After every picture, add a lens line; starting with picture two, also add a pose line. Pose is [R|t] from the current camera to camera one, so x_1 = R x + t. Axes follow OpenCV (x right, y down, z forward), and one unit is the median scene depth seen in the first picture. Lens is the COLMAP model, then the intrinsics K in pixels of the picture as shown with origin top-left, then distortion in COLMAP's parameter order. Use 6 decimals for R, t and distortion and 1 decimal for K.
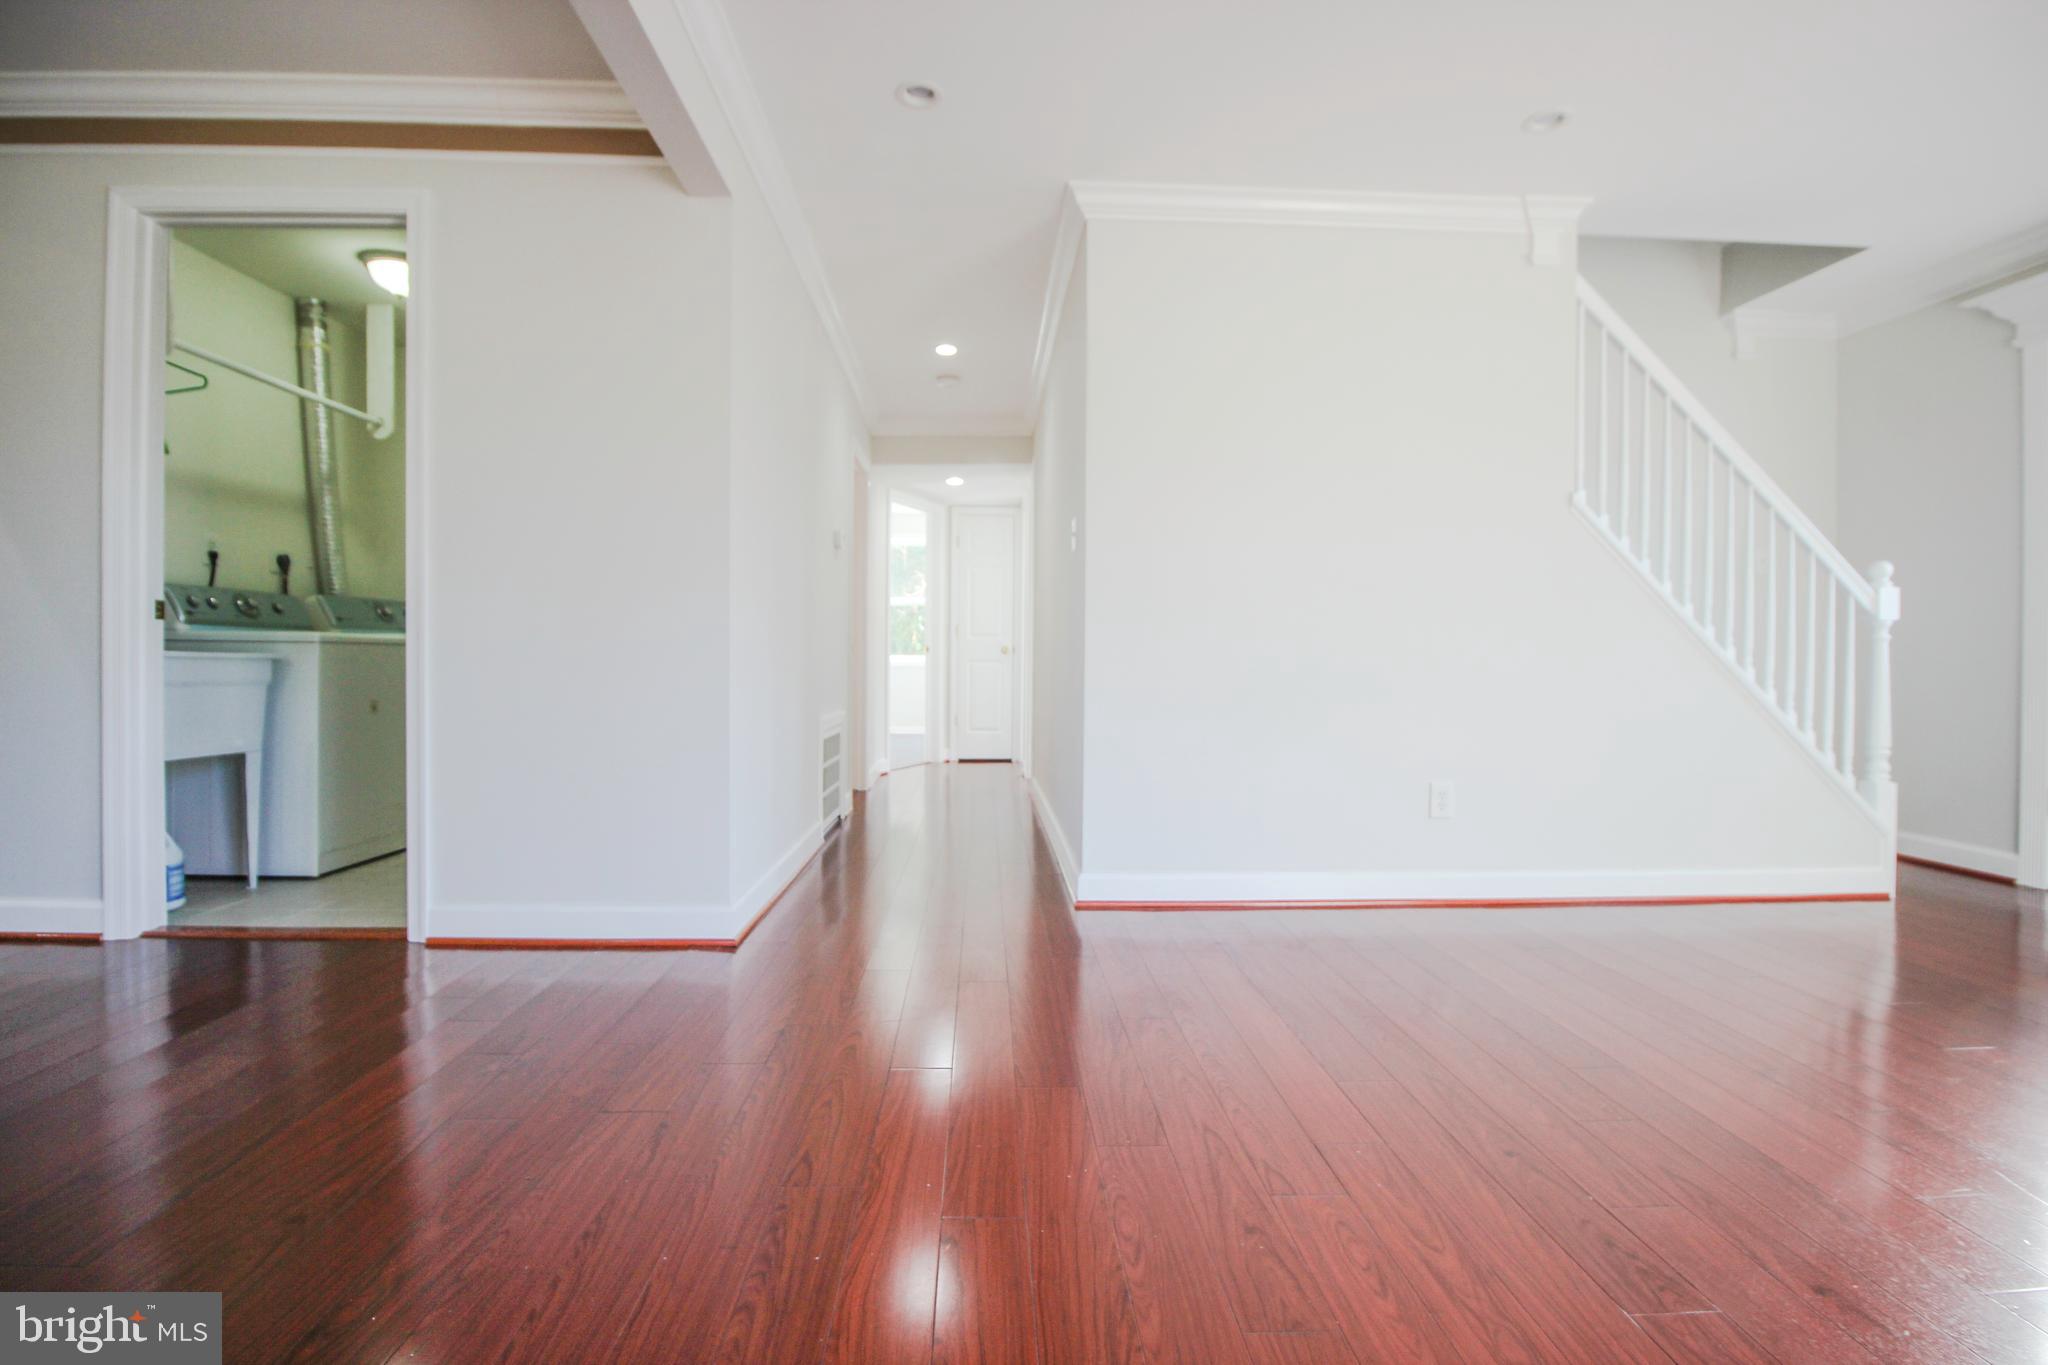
lens RADIAL K [[937.8, 0, 1027.6], [0, 937.8, 666.2], [0, 0, 1]] dist [-0.009734, -0.007689]
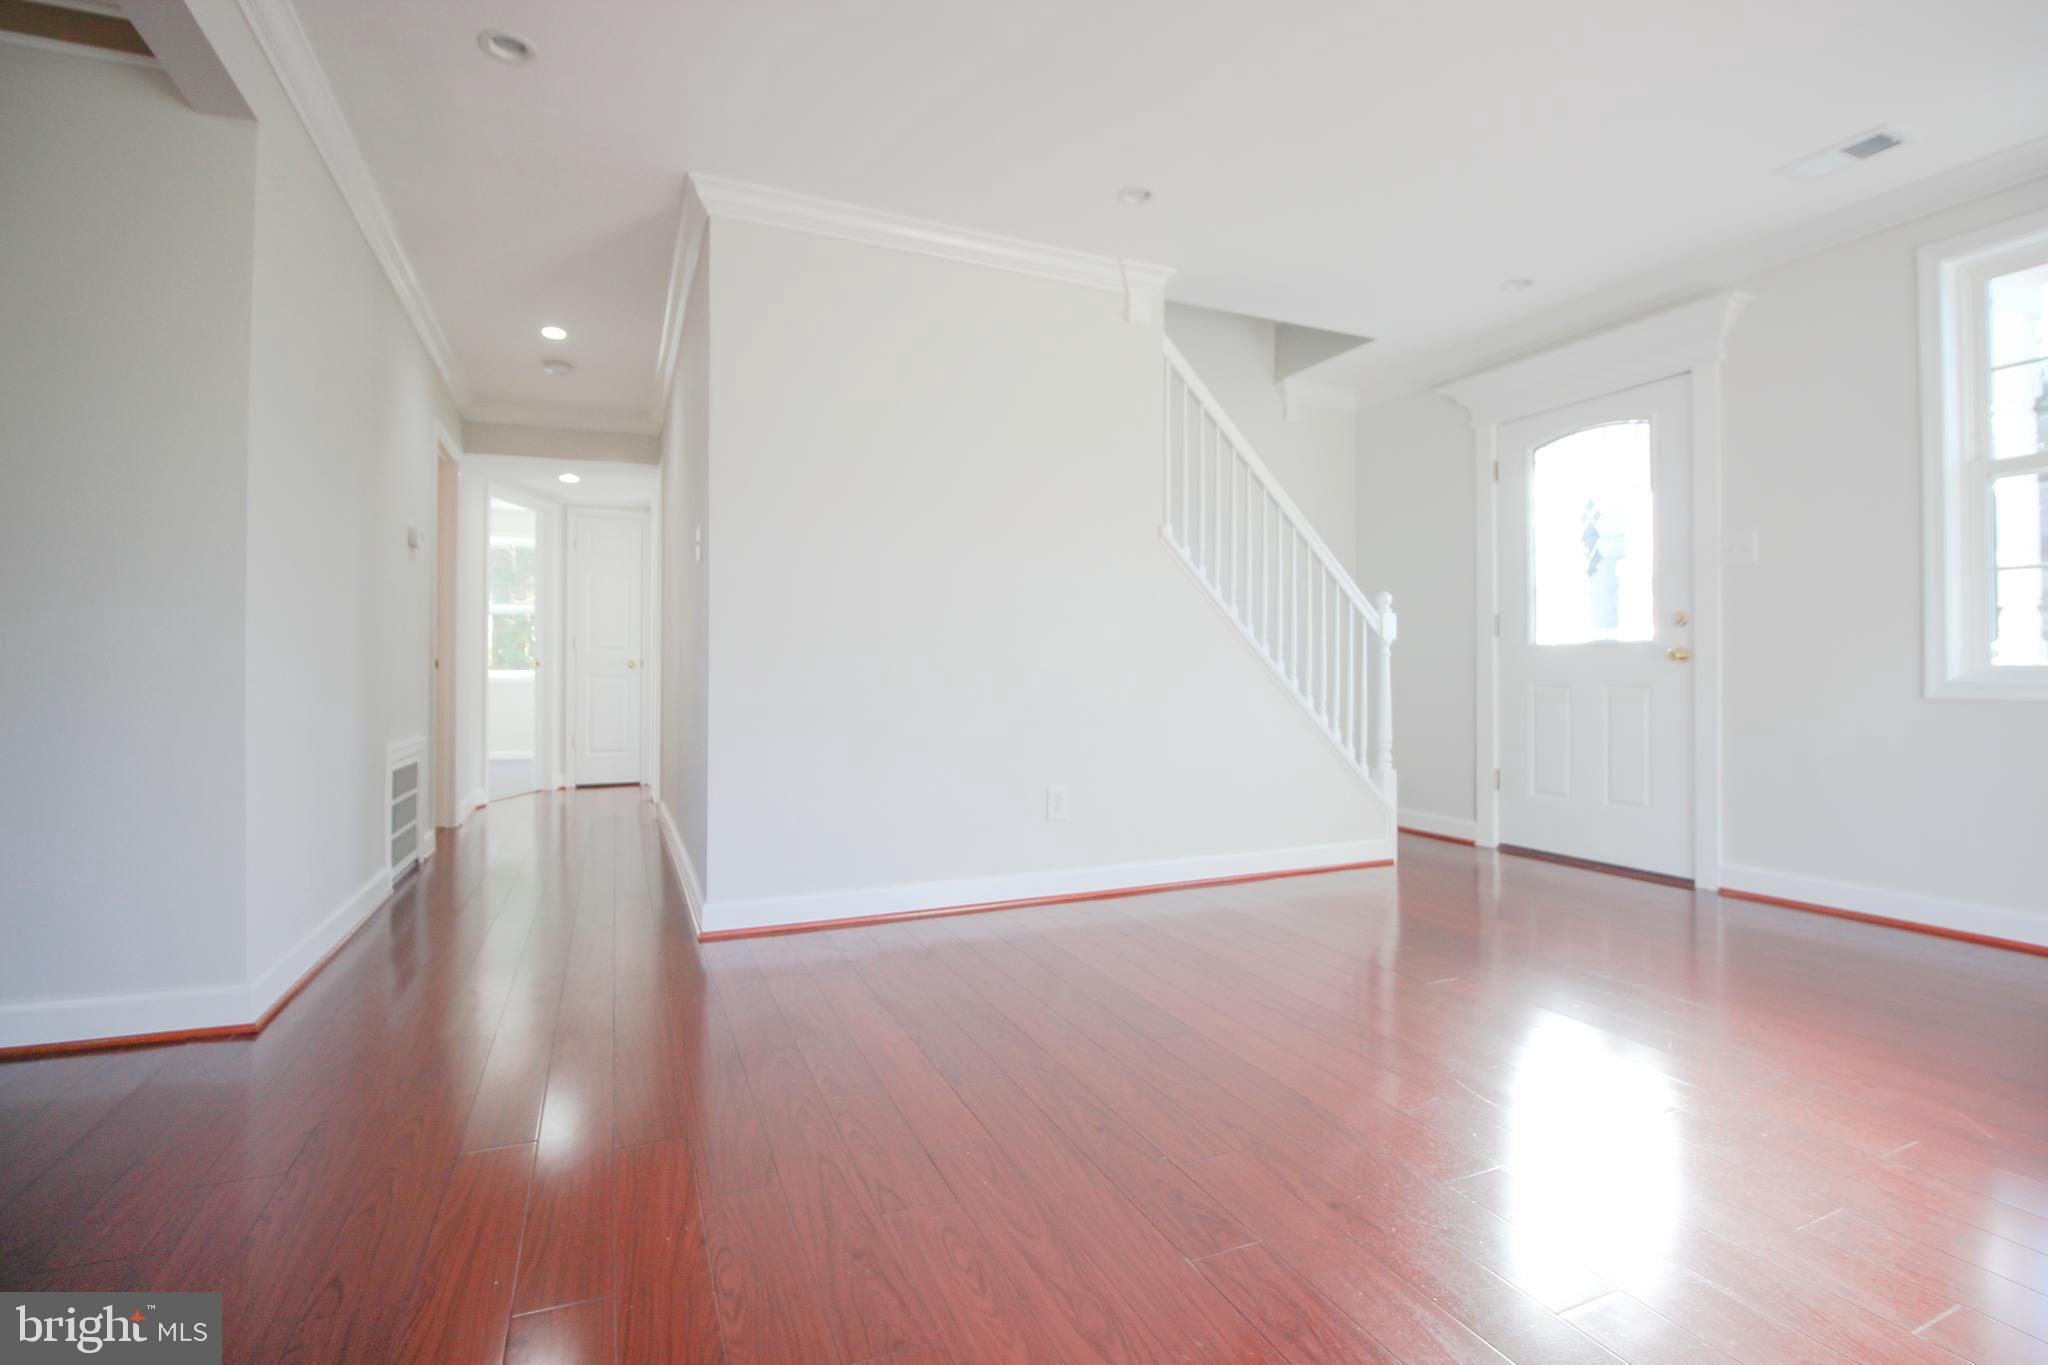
lens RADIAL K [[937.8, 0, 1030.9], [0, 937.8, 663.0], [0, 0, 1]] dist [-0.009734, -0.007689]
pose [[0.932084, -0.002900, 0.362231, 0.023298], [0.008729, 0.999857, -0.014456, -0.004084], [-0.362138, 0.016636, 0.931976, -0.000038]]
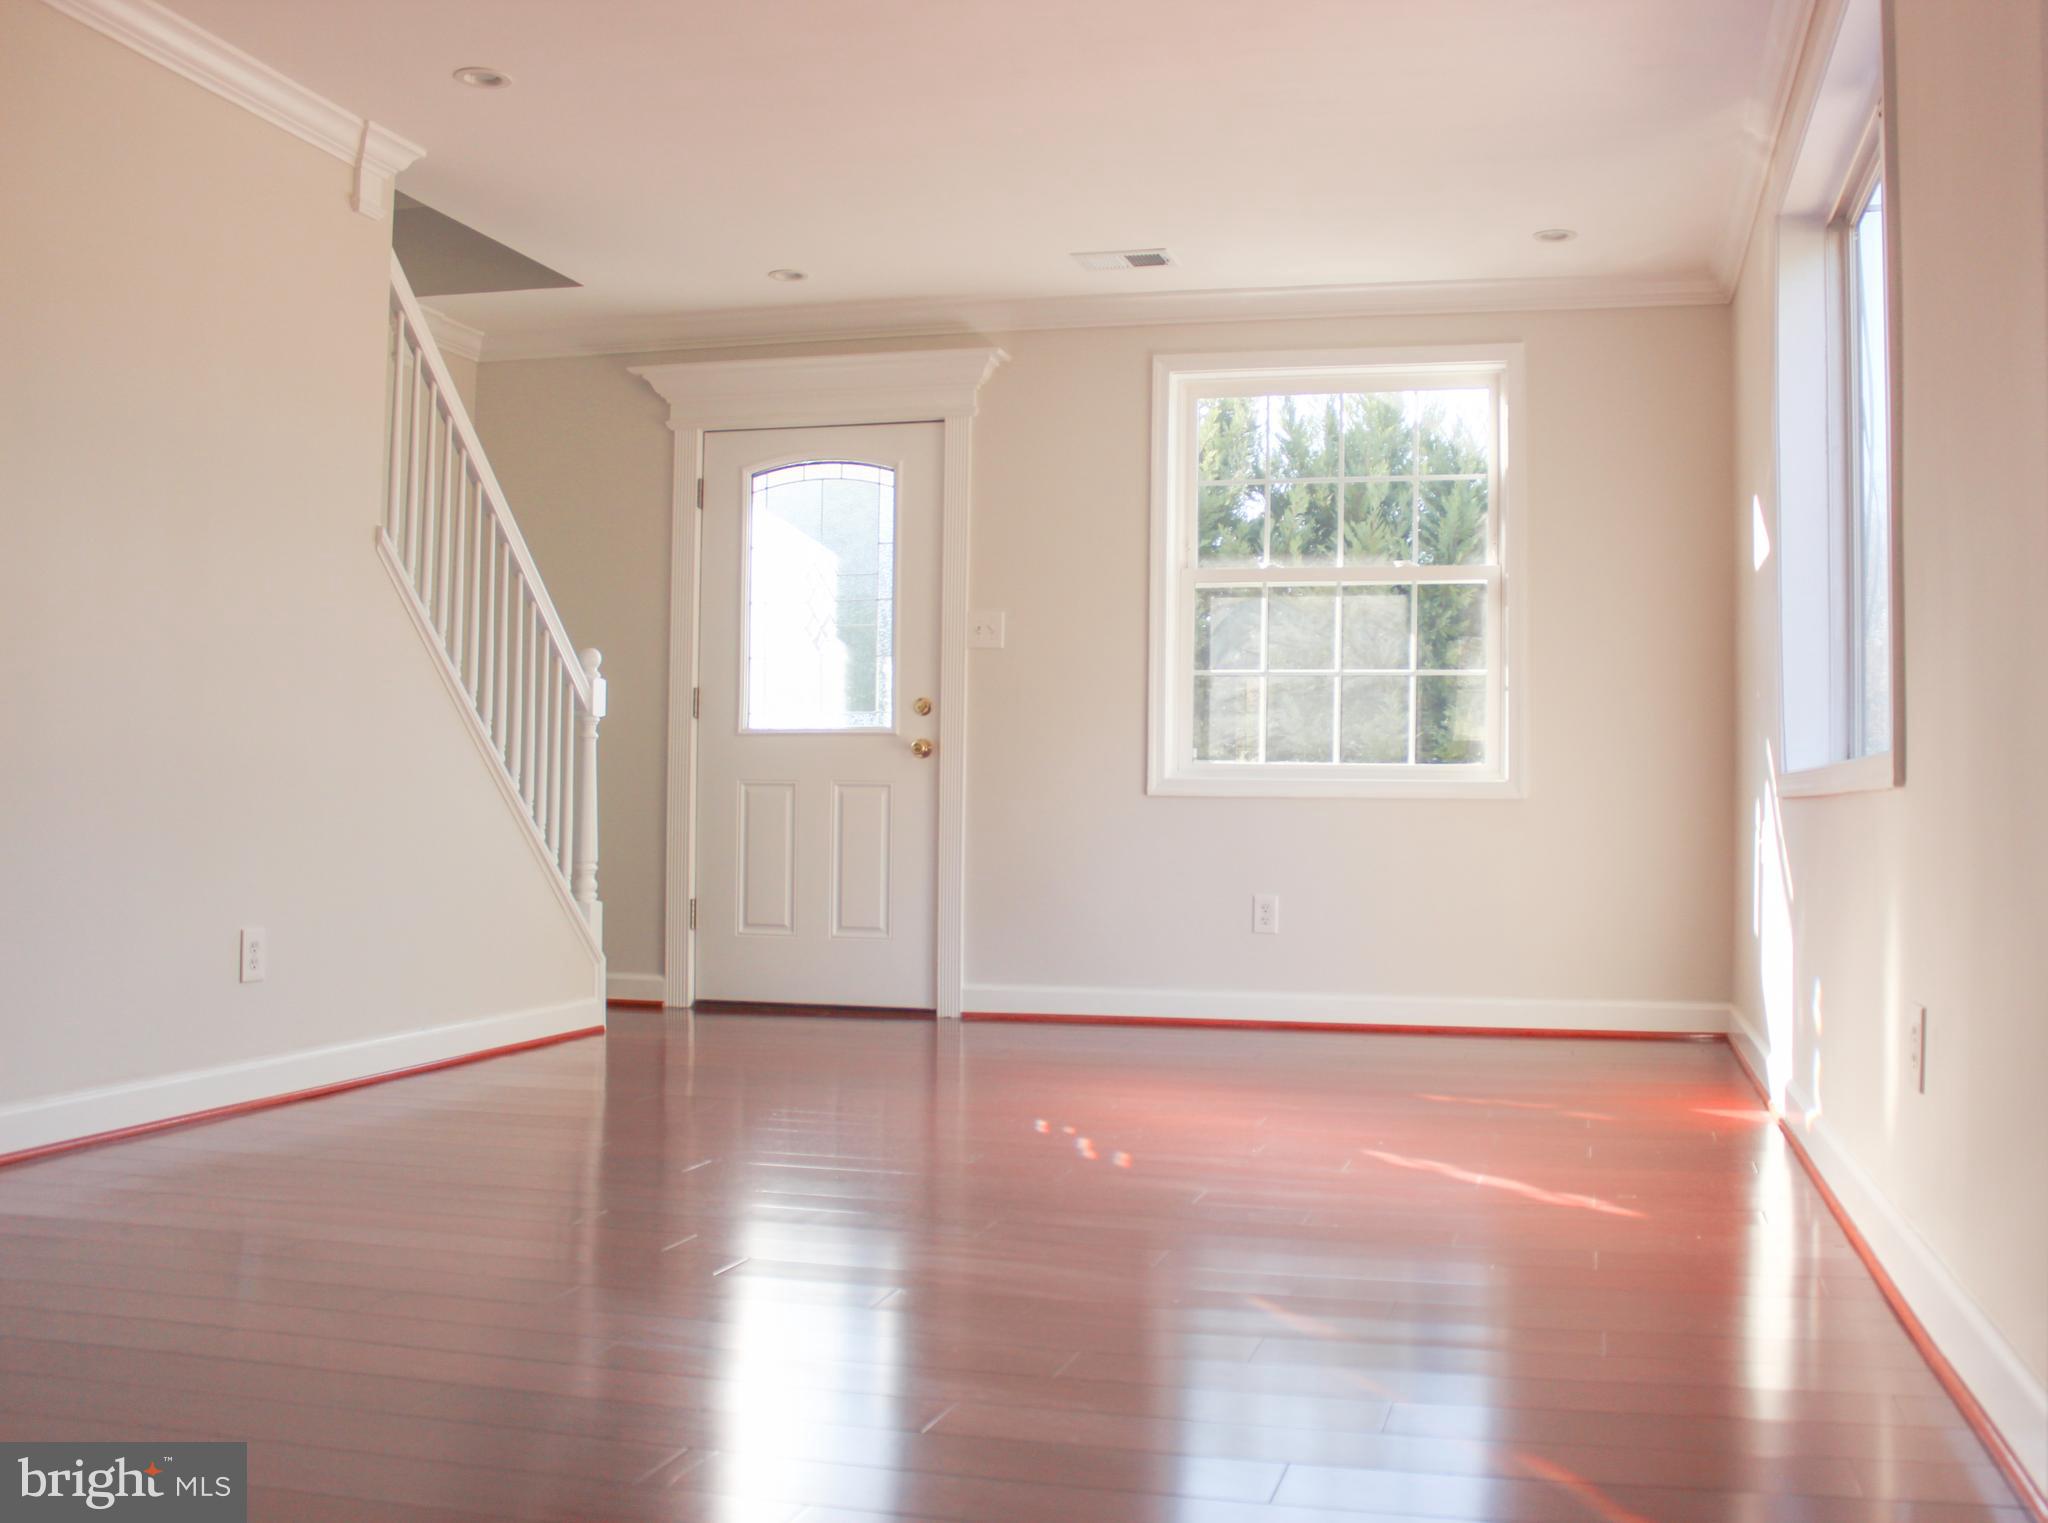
lens RADIAL K [[1978.6, 0, 1108.7], [0, 1978.6, 760.3], [0, 0, 1]] dist [-0.084690, 0.000000]
pose [[0.276170, 0.018565, 0.960930, -0.753102], [-0.002003, 0.999822, -0.018740, 0.027127], [-0.961107, 0.003250, 0.276158, 0.017310]]
